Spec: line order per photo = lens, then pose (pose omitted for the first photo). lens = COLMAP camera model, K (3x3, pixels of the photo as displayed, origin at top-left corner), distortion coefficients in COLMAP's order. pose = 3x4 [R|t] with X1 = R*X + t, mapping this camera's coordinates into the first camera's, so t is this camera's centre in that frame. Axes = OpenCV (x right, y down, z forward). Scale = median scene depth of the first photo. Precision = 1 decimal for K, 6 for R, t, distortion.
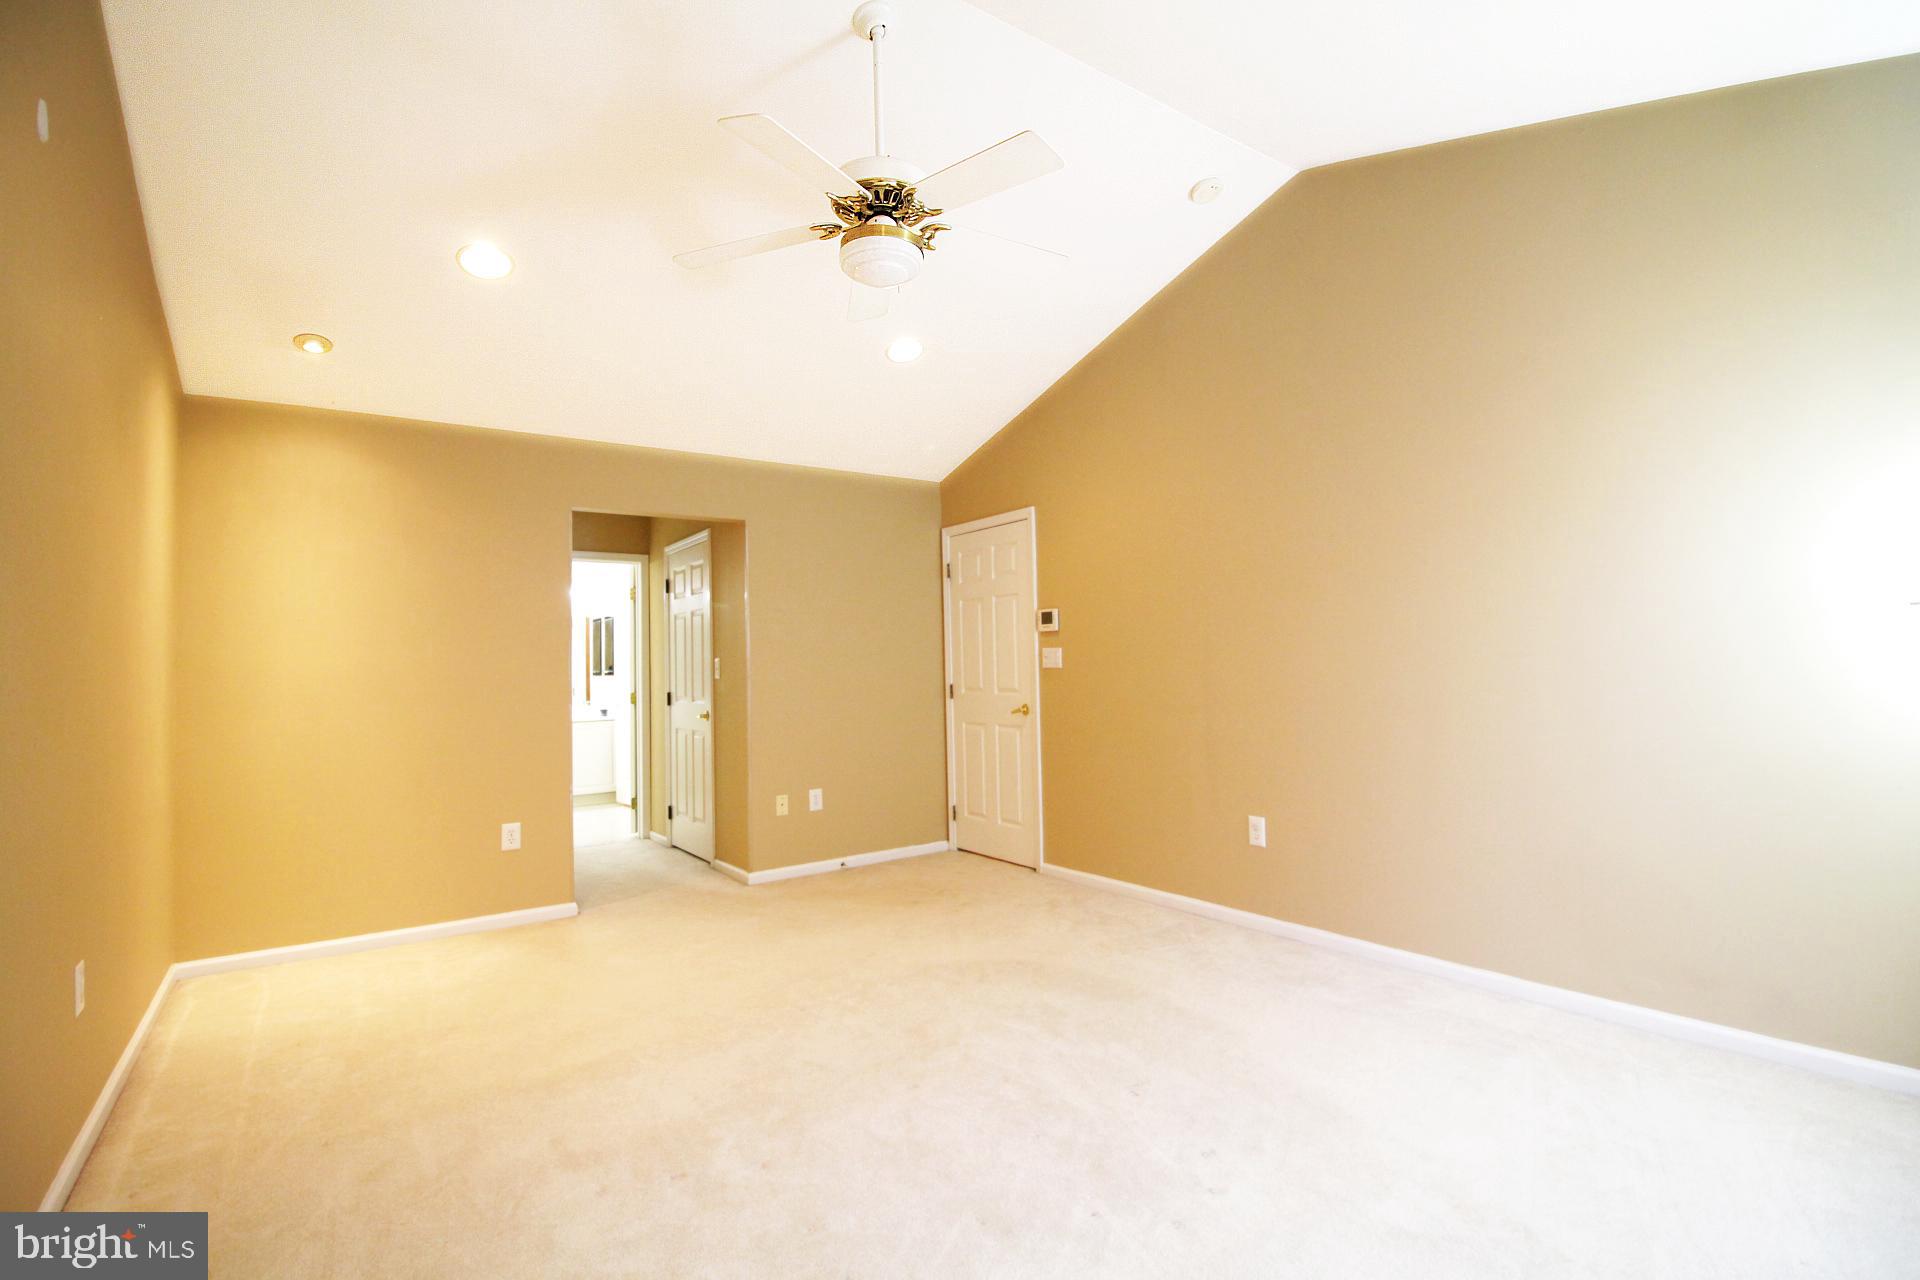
lens RADIAL K [[876.5, 0, 960.0], [0, 876.5, 640.0], [0, 0, 1]] dist [0.000881, -0.010948]
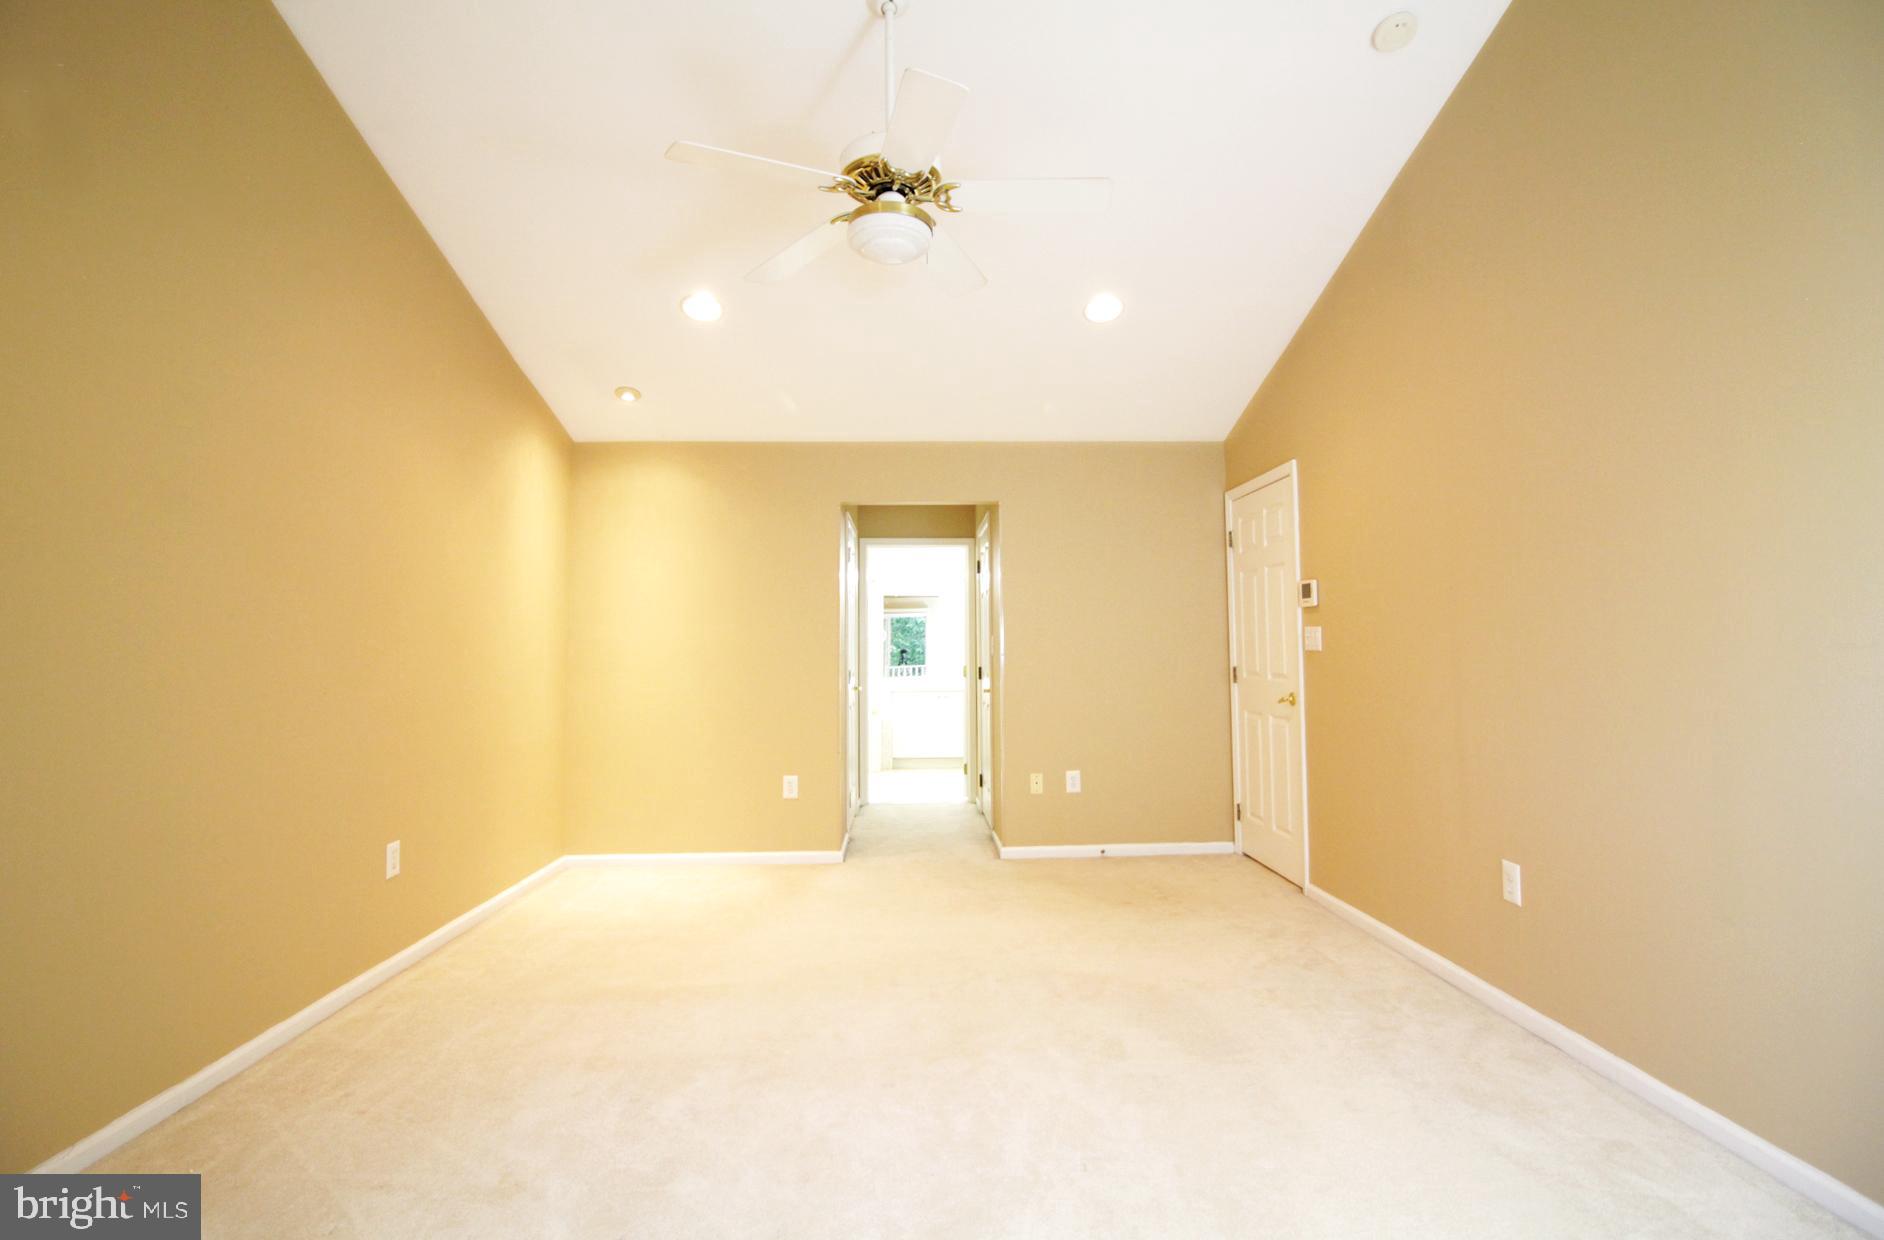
lens RADIAL K [[873.3, 0, 942.3], [0, 873.3, 609.1], [0, 0, 1]] dist [0.018323, -0.031474]
pose [[0.842629, -0.009297, -0.538415, 0.247356], [0.006350, 0.999953, -0.007328, -0.003670], [0.538458, 0.002755, 0.842648, 0.103565]]
